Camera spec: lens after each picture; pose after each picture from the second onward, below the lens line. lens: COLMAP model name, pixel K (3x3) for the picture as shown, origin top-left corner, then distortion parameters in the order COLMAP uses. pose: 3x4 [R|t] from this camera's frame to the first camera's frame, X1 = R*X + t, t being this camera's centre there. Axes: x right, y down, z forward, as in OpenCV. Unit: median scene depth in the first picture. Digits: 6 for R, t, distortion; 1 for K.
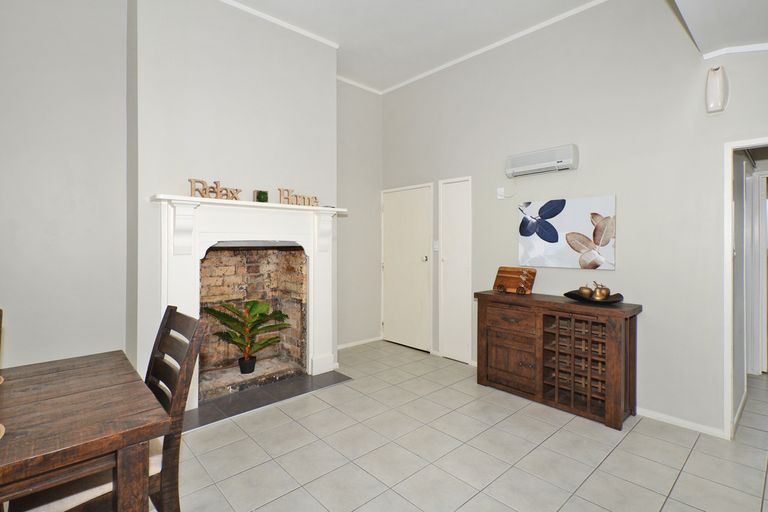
lens RADIAL K [[376.4, 0, 371.9], [0, 376.4, 239.3], [0, 0, 1]] dist [0.008485, -0.003415]
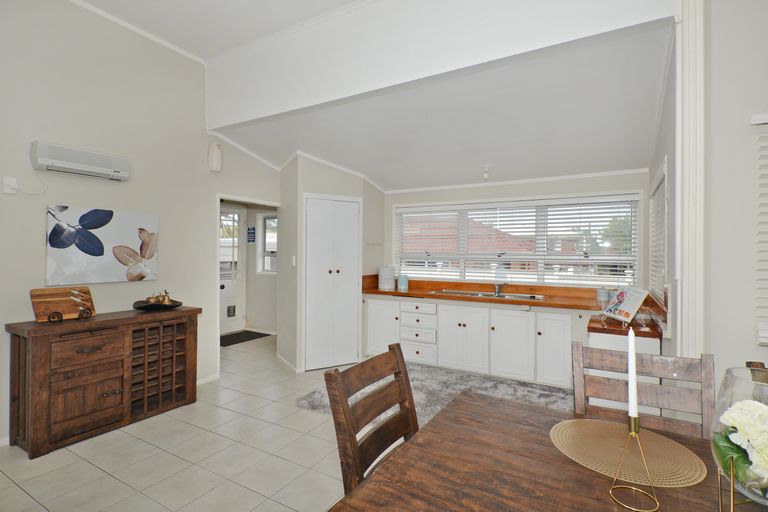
lens RADIAL K [[376.4, 0, 386.4], [0, 376.4, 255.9], [0, 0, 1]] dist [0.008485, -0.003415]
pose [[-0.313407, -0.008861, 0.949578, -0.298421], [-0.016582, 0.999855, 0.003858, -0.003126], [-0.949474, -0.014537, -0.313508, 0.307894]]
